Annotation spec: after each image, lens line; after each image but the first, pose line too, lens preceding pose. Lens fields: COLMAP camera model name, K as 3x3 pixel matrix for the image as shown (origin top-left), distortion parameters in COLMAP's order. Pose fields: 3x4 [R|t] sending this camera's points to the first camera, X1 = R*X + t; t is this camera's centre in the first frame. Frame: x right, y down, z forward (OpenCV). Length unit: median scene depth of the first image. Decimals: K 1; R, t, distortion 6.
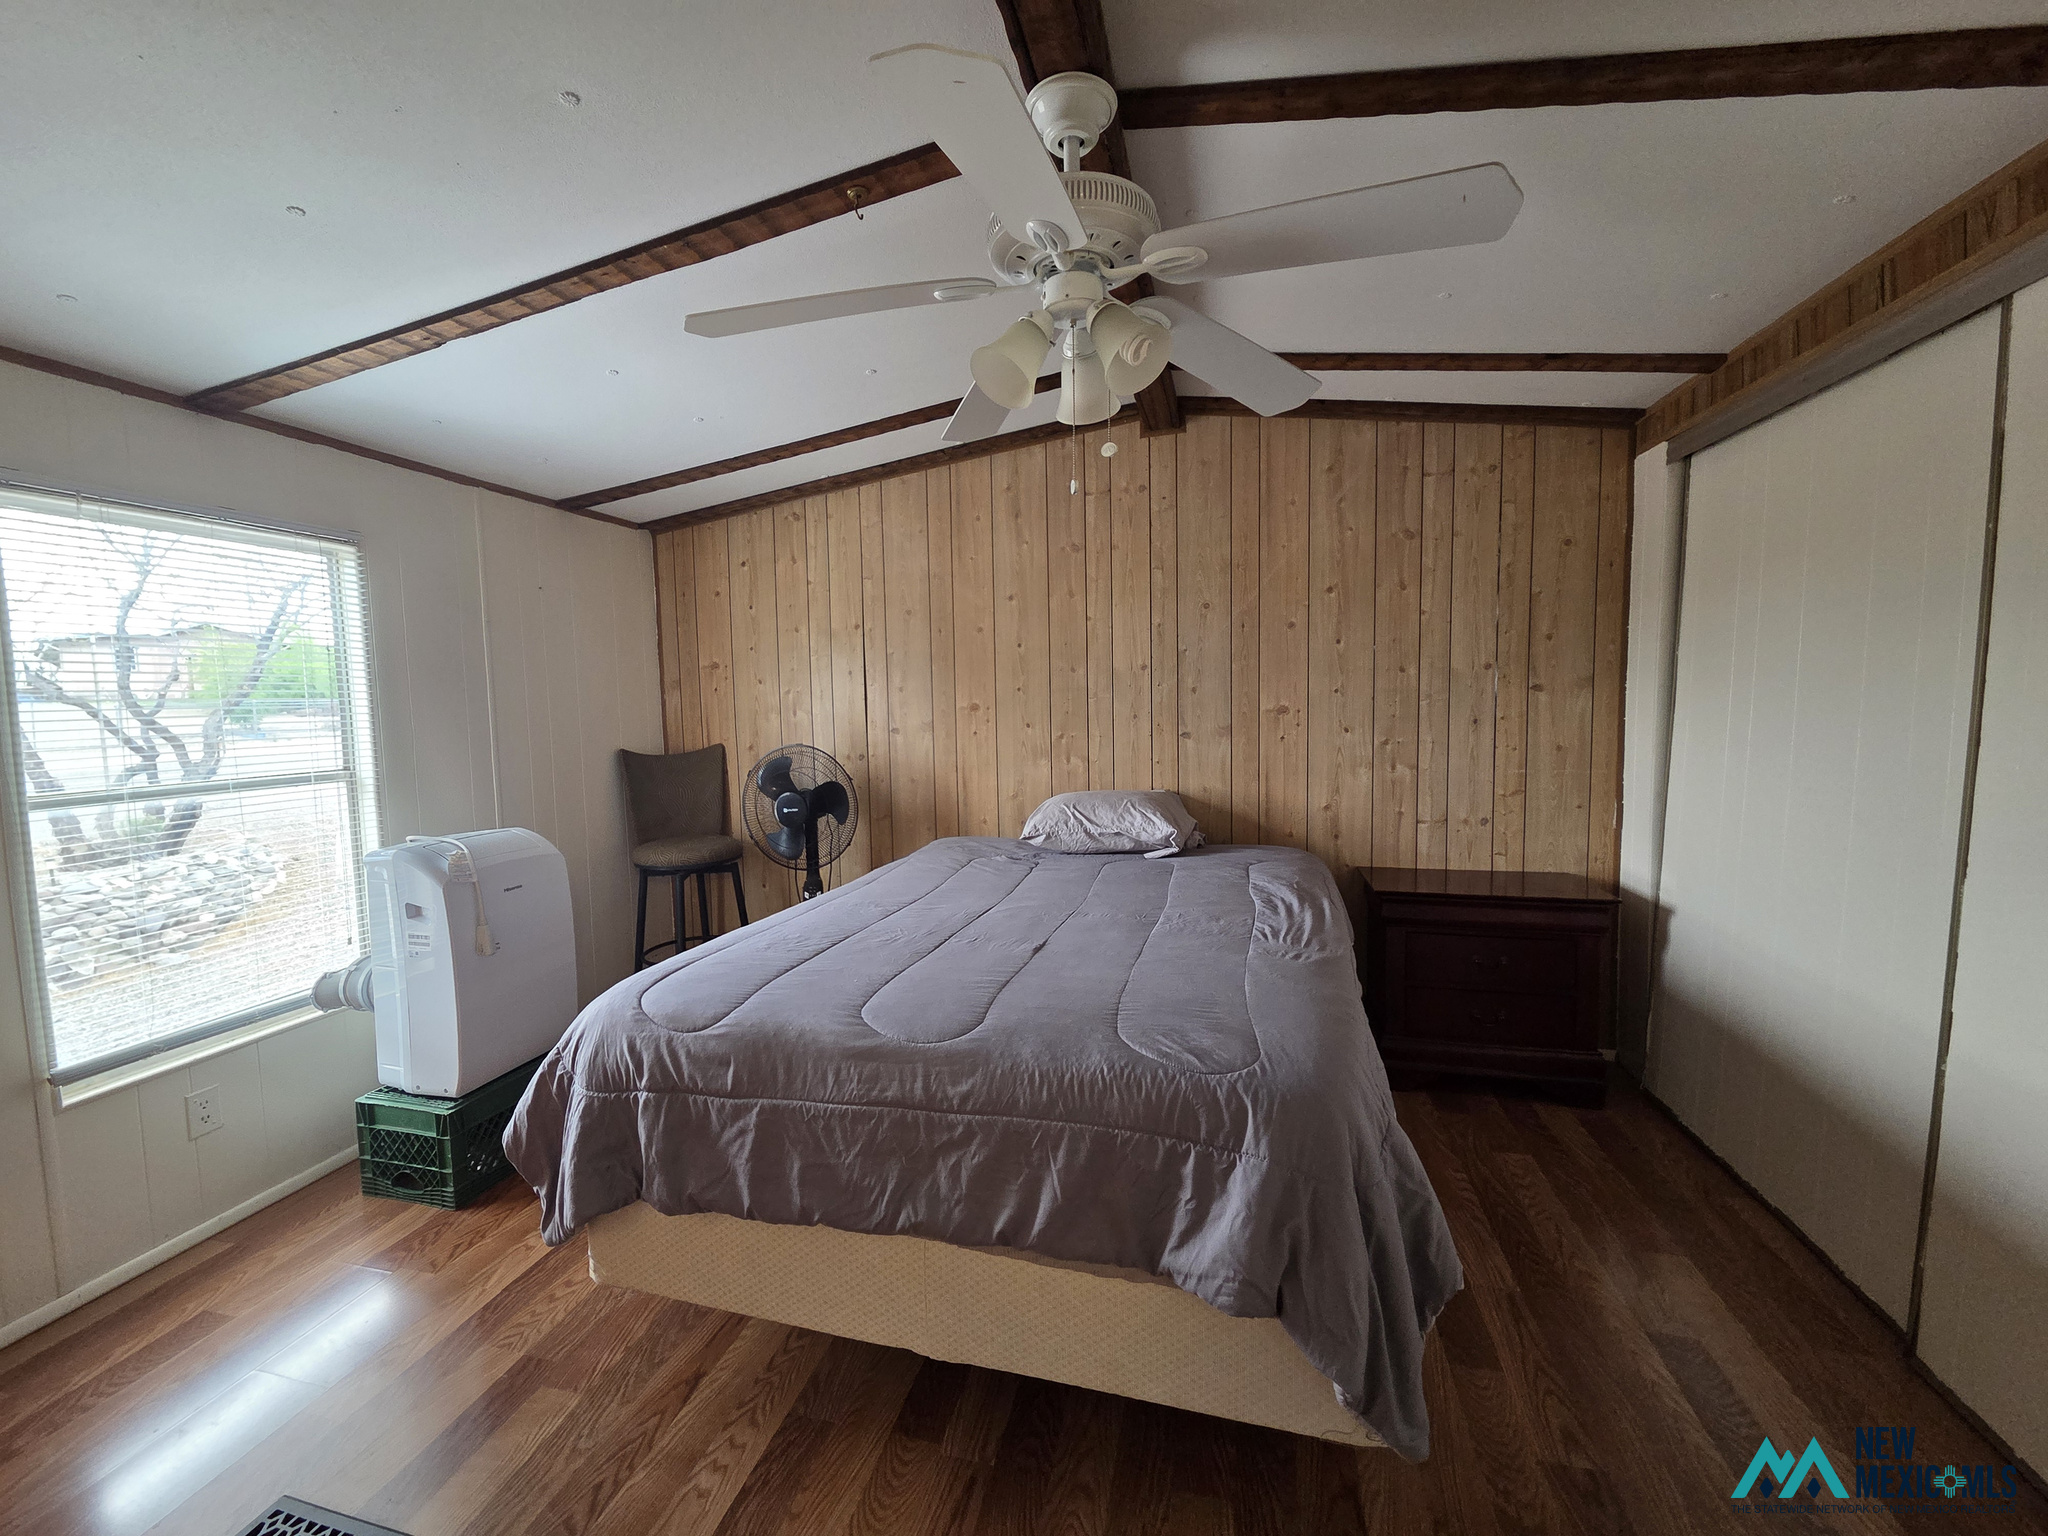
lens RADIAL K [[847.2, 0, 1020.6], [0, 847.2, 760.5], [0, 0, 1]] dist [-0.000283, 0.000137]
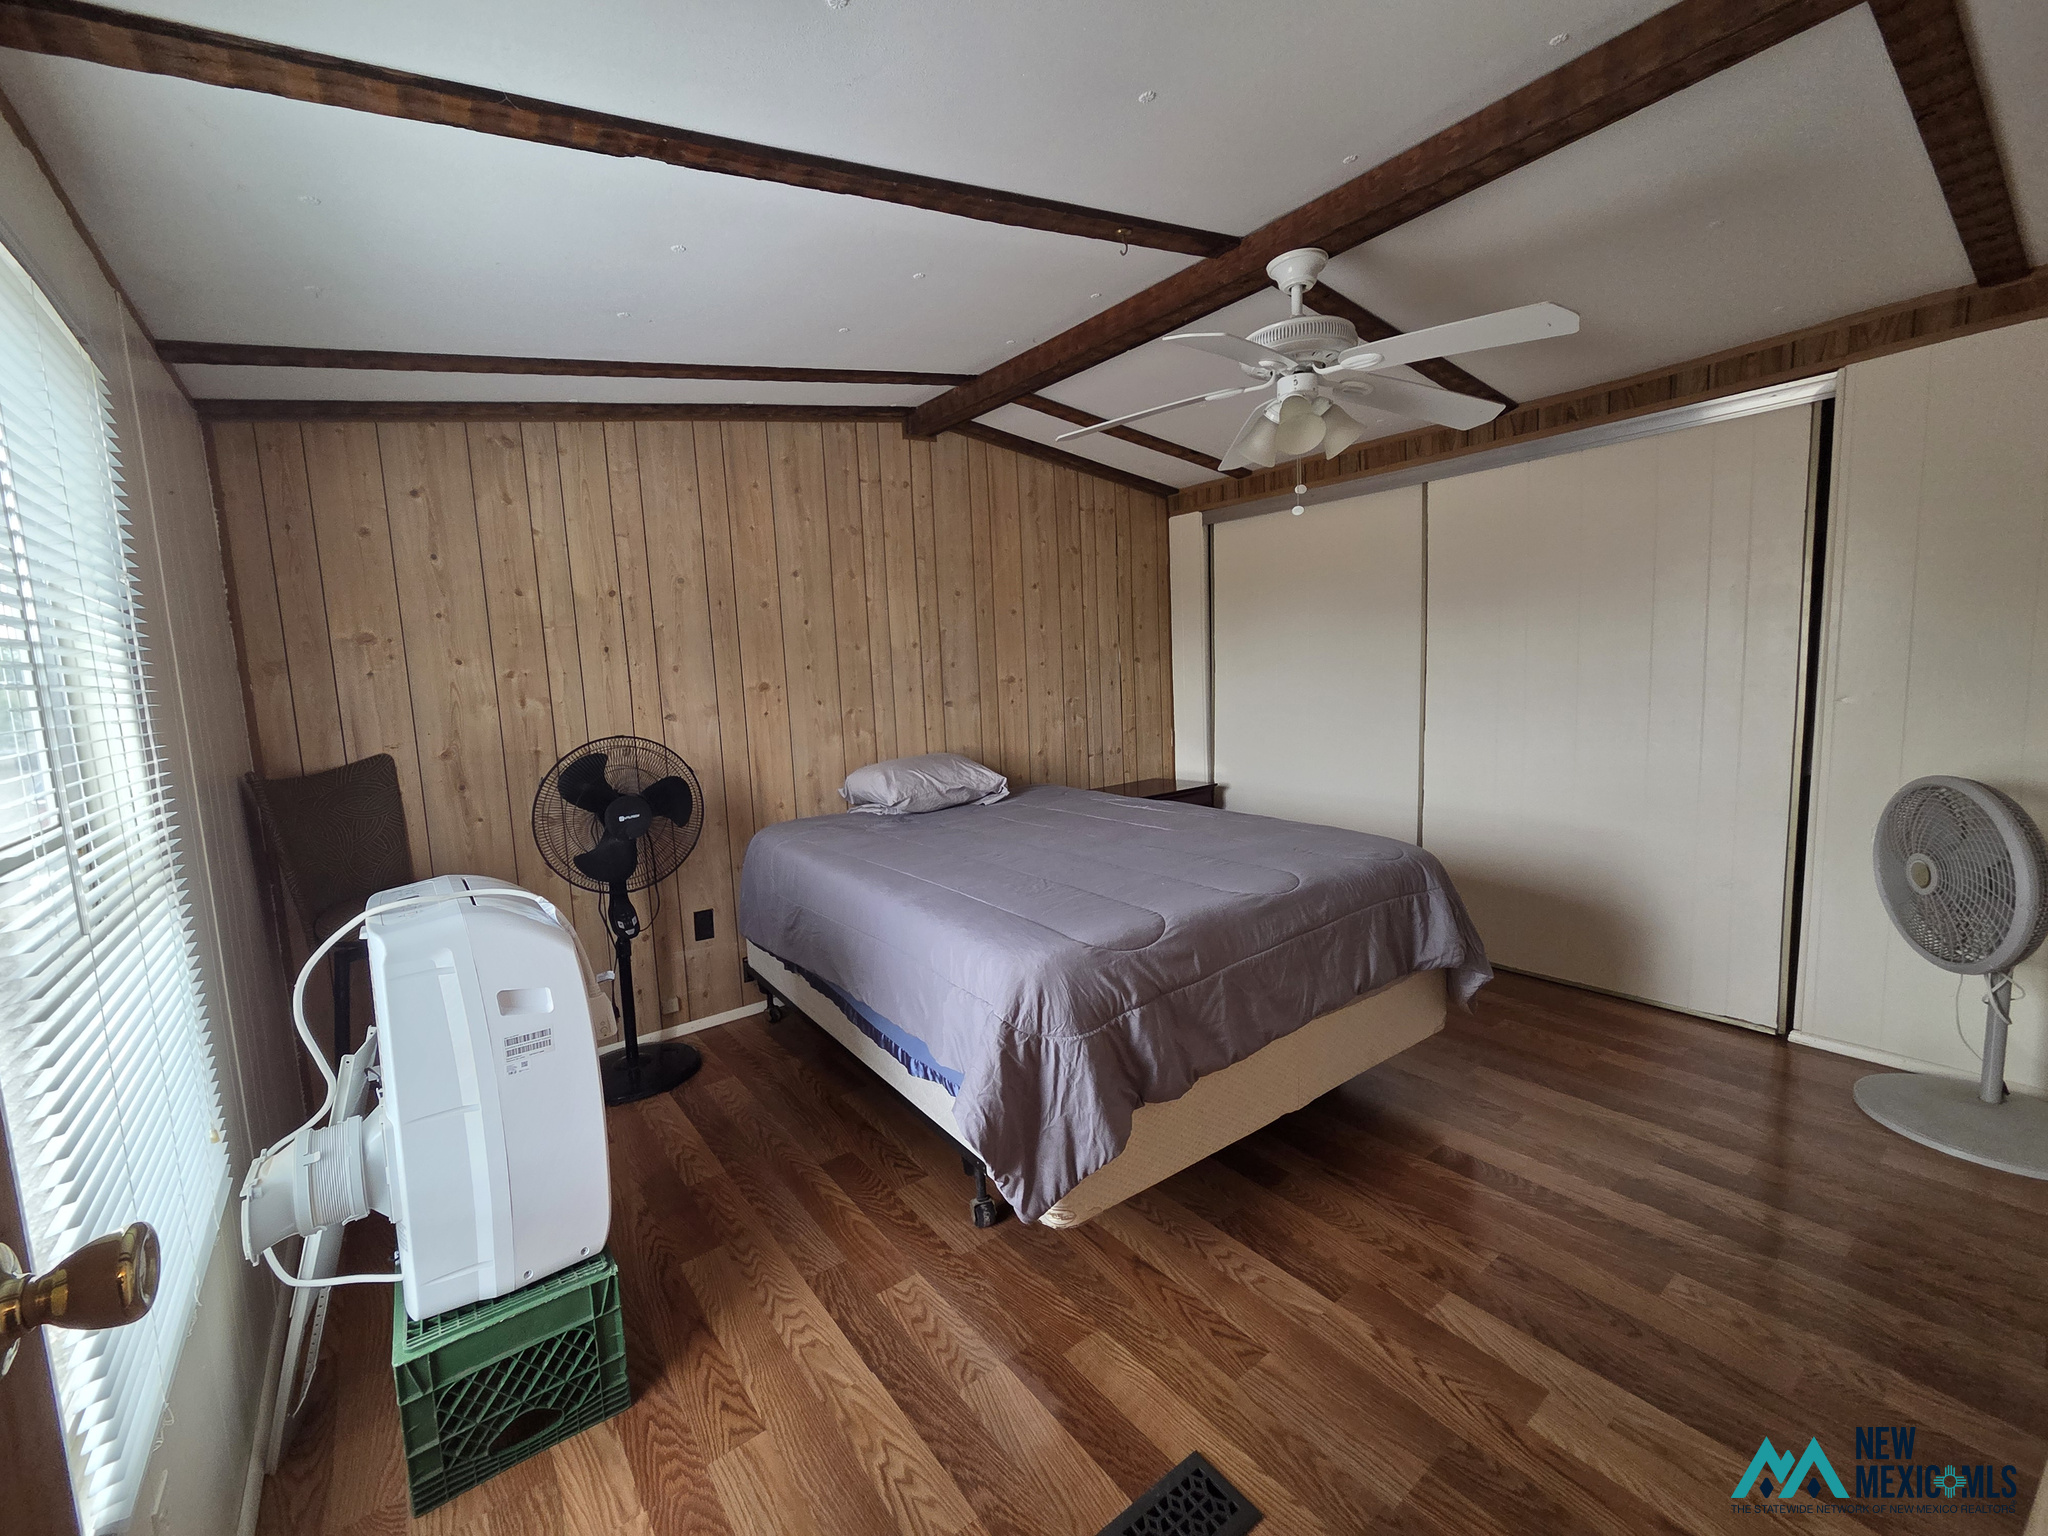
lens RADIAL K [[839.6, 0, 1014.1], [0, 839.6, 767.4], [0, 0, 1]] dist [0.002107, -0.001049]
pose [[0.619614, -0.102144, 0.778232, -0.677108], [0.096726, 0.993876, 0.053436, 0.004222], [-0.778924, 0.042166, 0.625699, 0.215710]]
